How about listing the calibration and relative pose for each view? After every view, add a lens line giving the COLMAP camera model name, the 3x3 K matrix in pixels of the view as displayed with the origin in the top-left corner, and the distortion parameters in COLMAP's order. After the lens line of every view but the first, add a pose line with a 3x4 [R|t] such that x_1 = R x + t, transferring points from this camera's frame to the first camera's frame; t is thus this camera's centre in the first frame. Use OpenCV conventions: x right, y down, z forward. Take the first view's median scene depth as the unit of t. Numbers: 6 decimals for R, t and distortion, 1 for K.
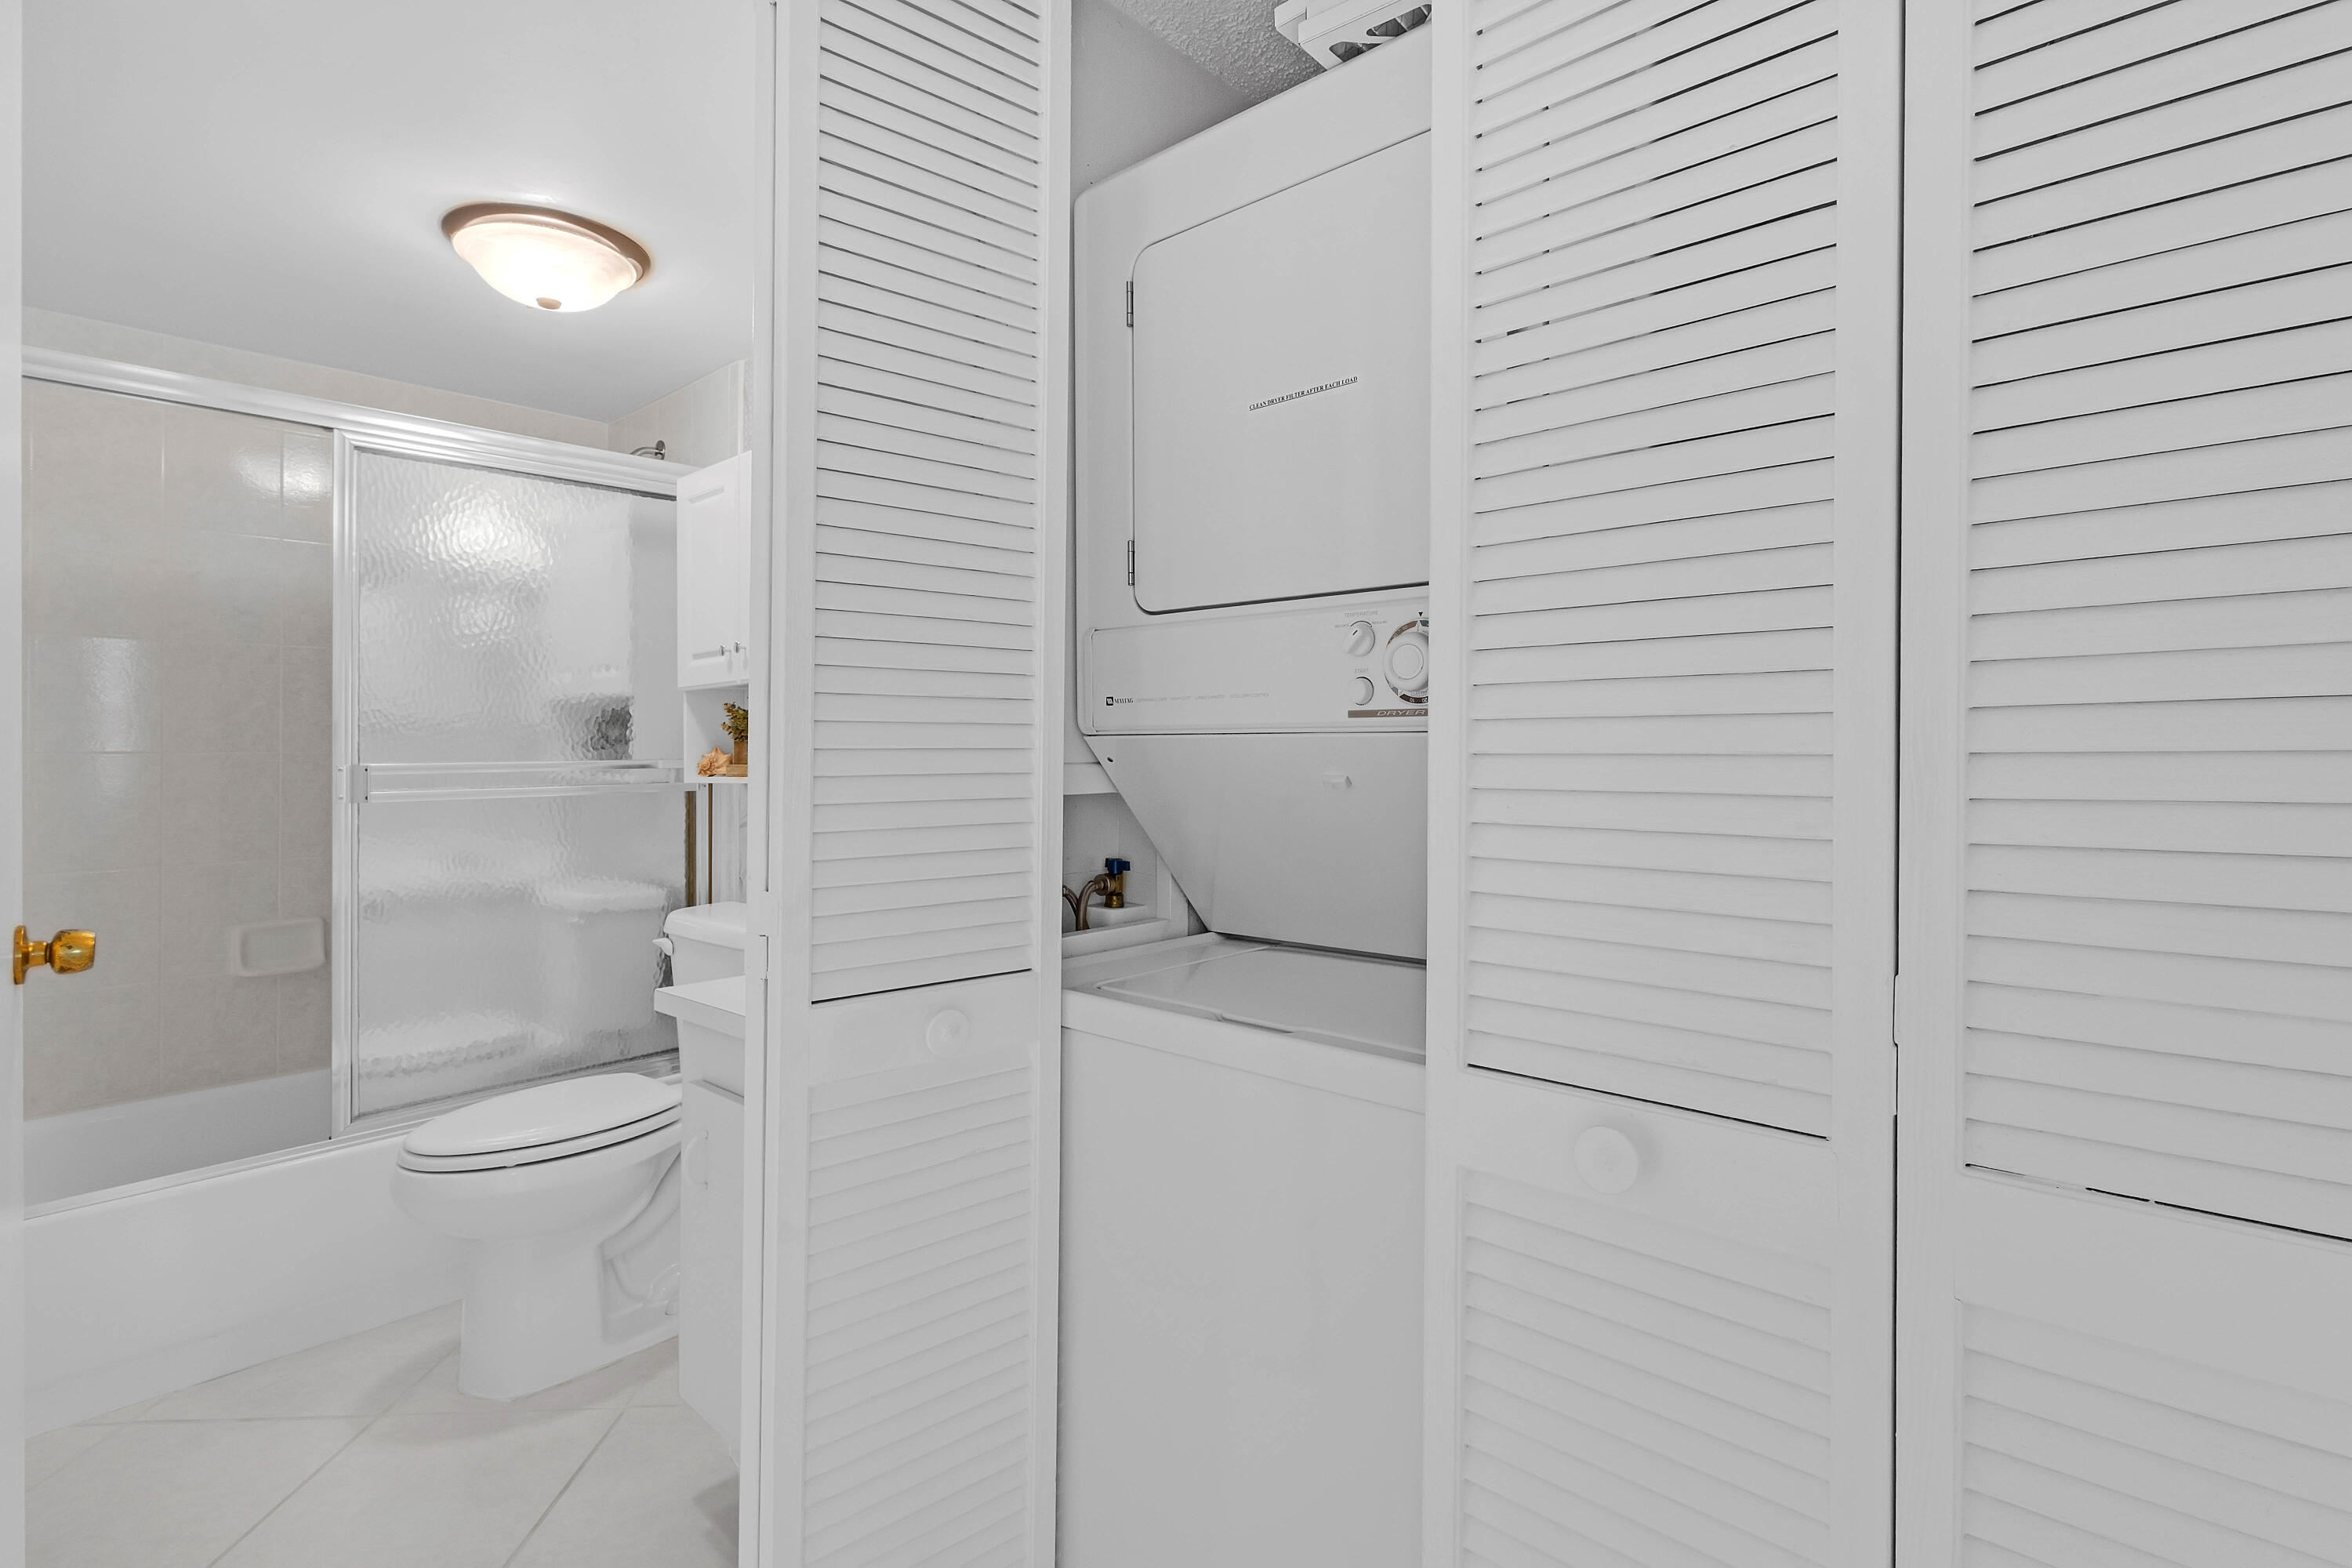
lens RADIAL K [[1129.6, 0, 1171.4], [0, 1129.6, 731.0], [0, 0, 1]] dist [0.000180, 0.000566]
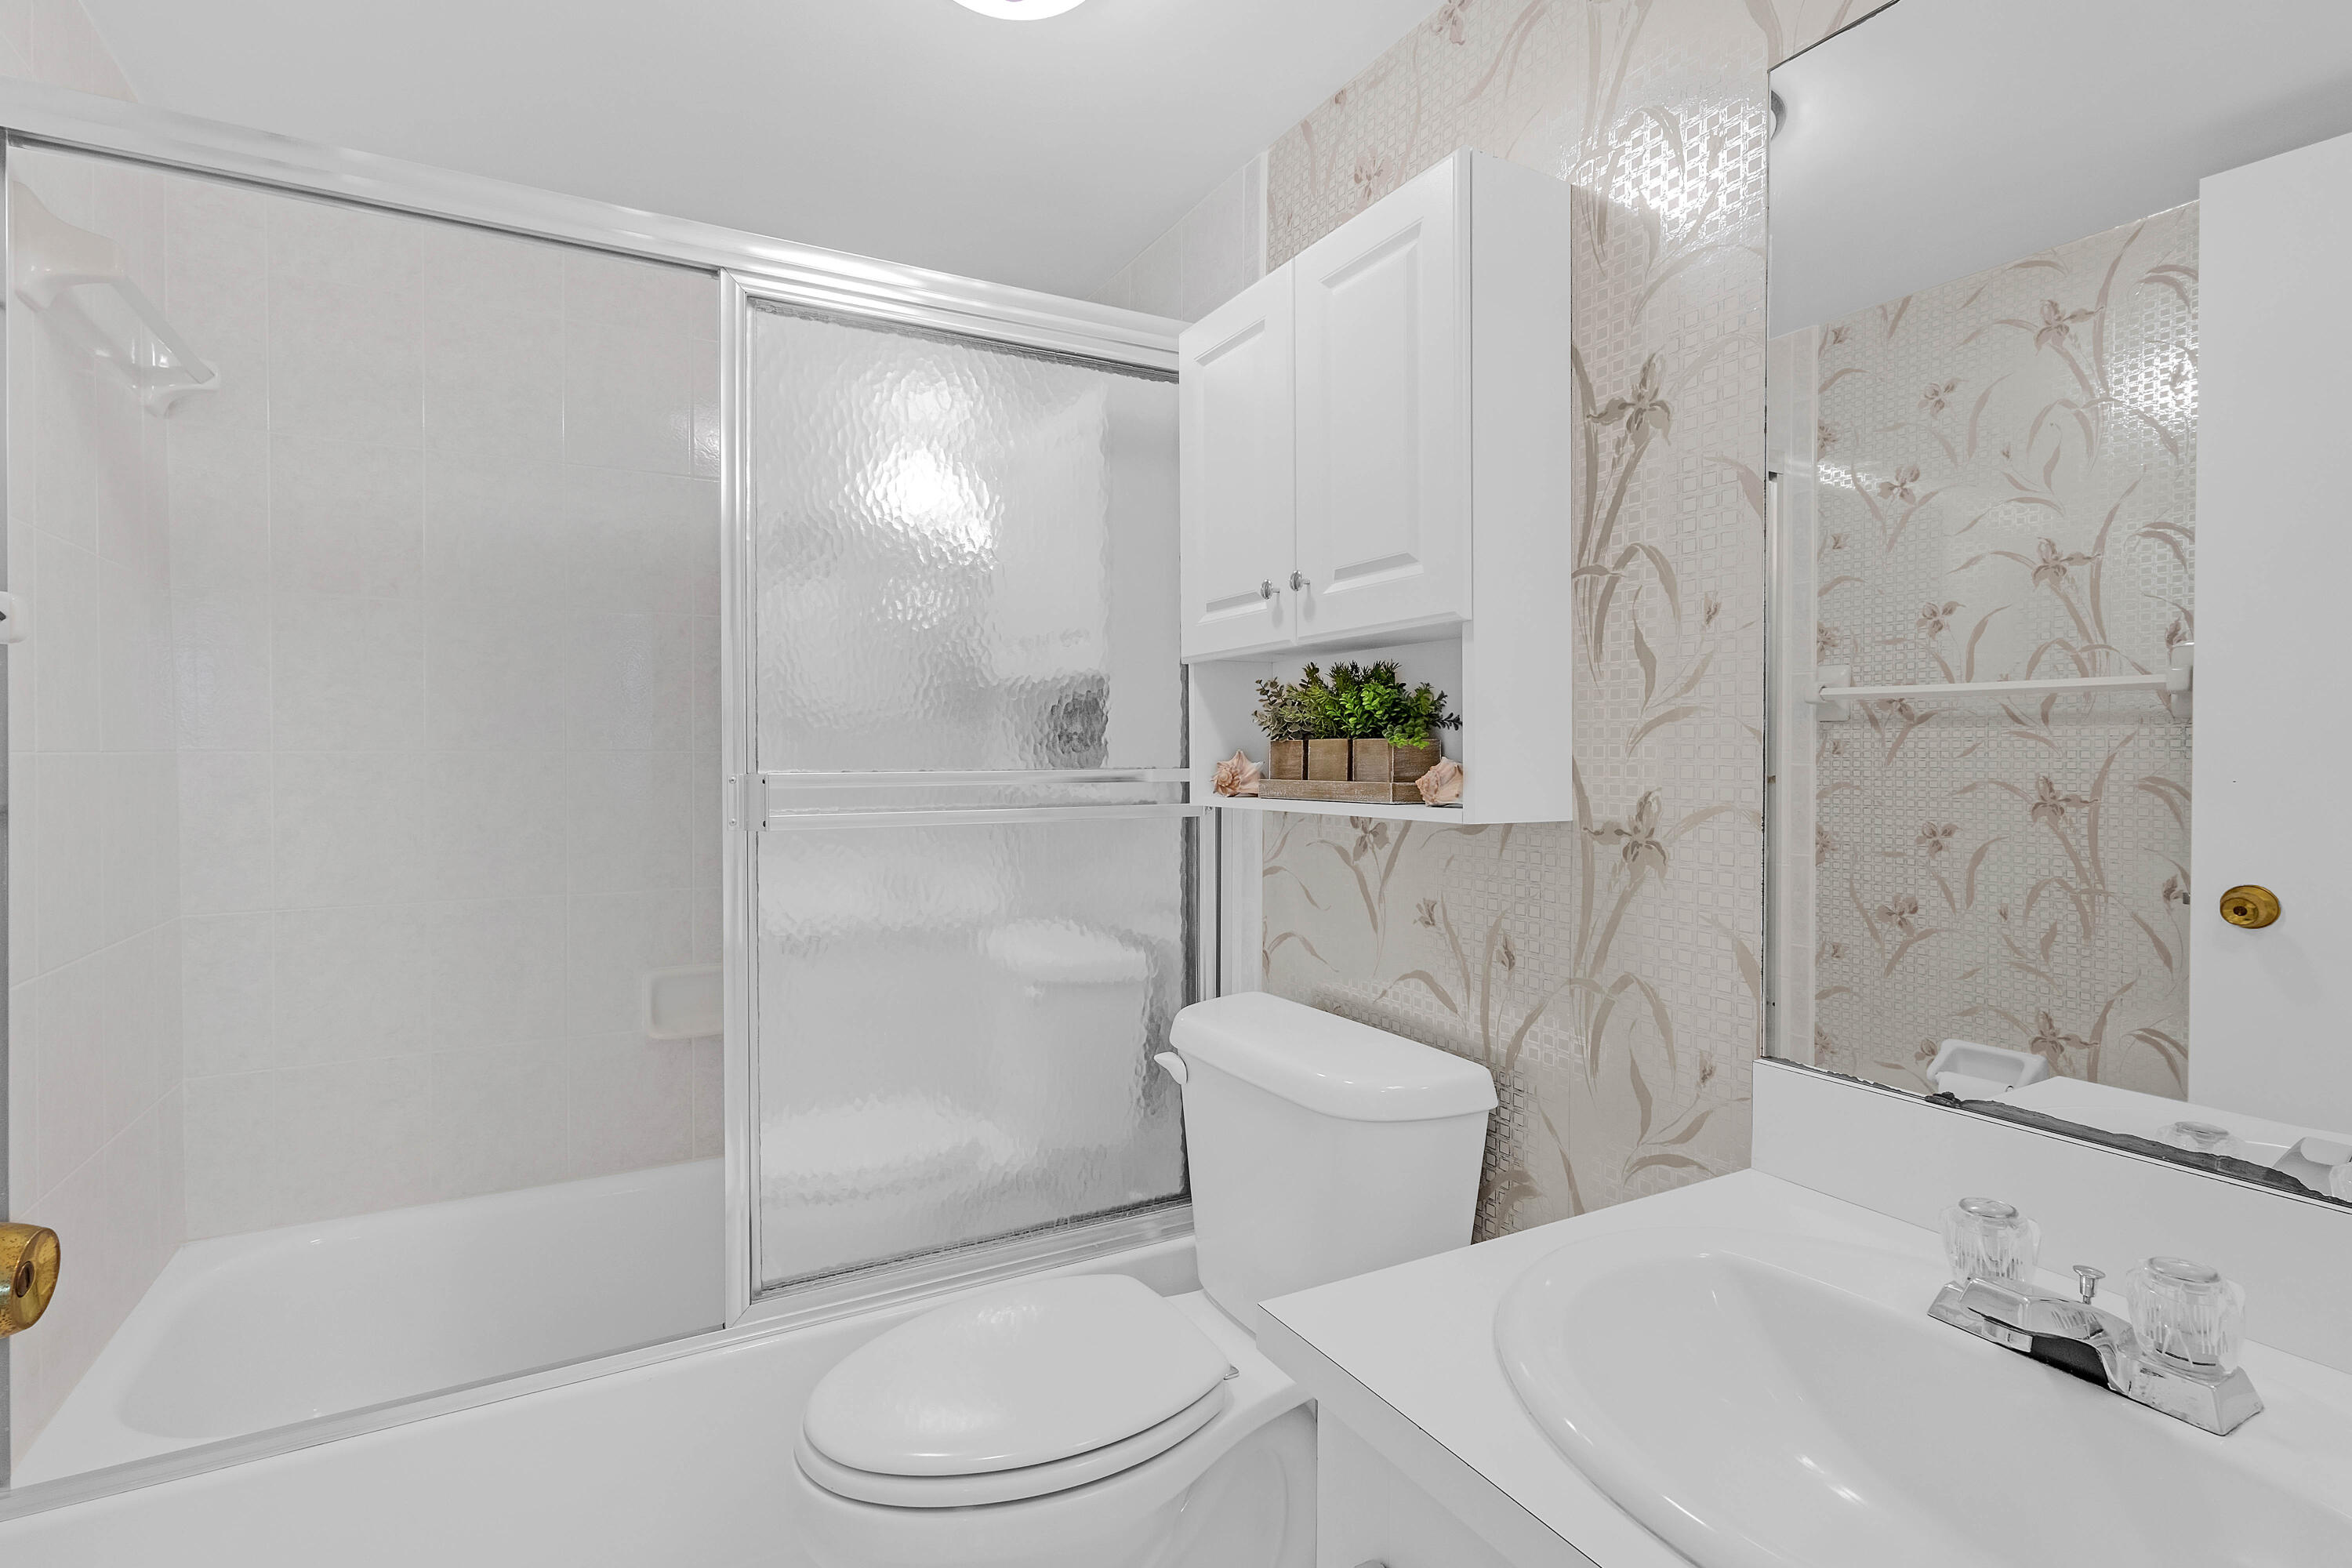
lens RADIAL K [[1138.0, 0, 1177.0], [0, 1138.0, 765.8], [0, 0, 1]] dist [-0.000747, 0.000361]
pose [[0.947103, 0.010130, -0.320771, -0.226779], [-0.002584, 0.999710, 0.023942, 0.007431], [0.320920, -0.021846, 0.946854, 0.375683]]
